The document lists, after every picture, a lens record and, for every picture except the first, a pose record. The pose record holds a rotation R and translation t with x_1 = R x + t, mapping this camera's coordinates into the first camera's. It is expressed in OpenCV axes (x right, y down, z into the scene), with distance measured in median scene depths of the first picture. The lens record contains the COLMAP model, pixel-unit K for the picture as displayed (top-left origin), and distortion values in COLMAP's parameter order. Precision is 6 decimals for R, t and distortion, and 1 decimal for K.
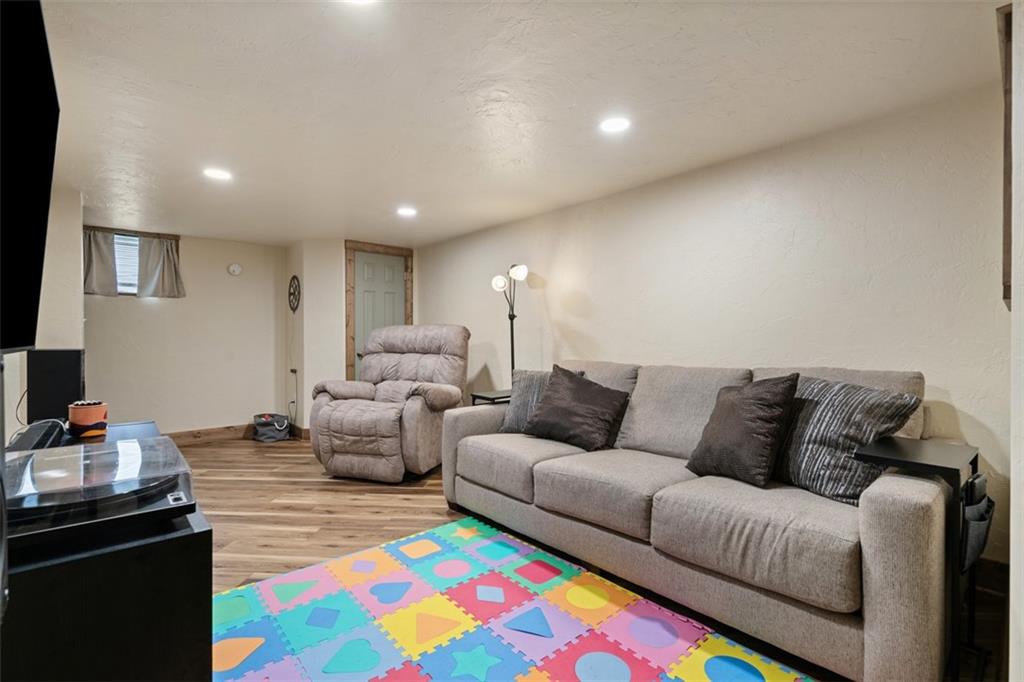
lens RADIAL K [[460.5, 0, 511.0], [0, 460.5, 344.0], [0, 0, 1]] dist [-0.016762, 0.007746]
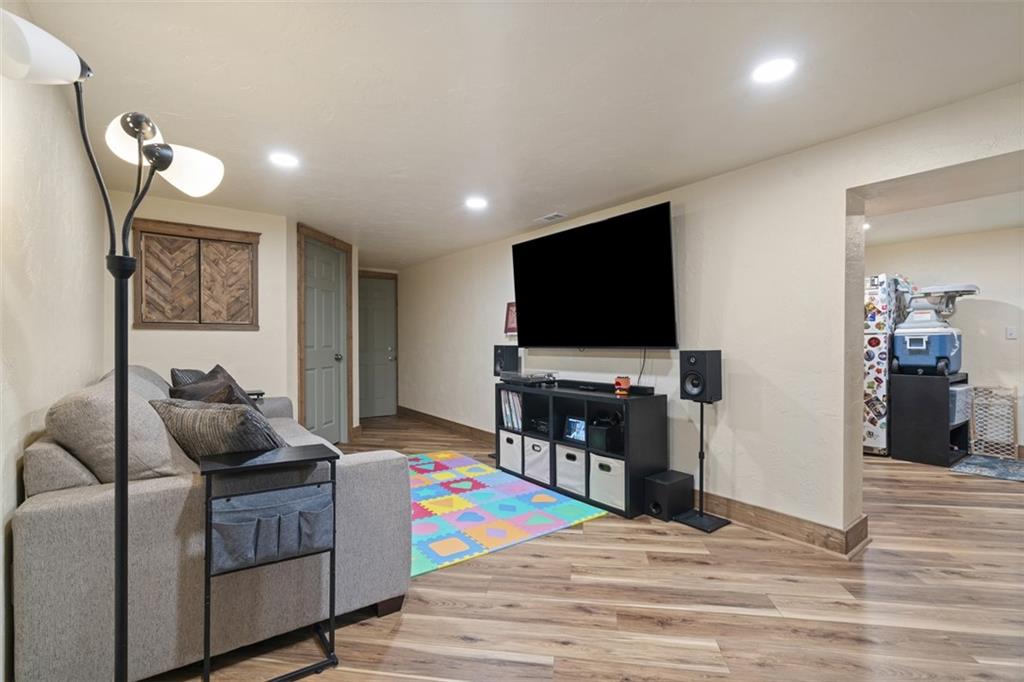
lens RADIAL K [[460.5, 0, 511.0], [0, 460.5, 344.0], [0, 0, 1]] dist [-0.016762, 0.007746]
pose [[-0.996539, 0.002048, 0.083104, -0.402326], [0.003161, 0.999907, 0.013258, -0.020828], [-0.083069, 0.013475, -0.996453, 1.907202]]
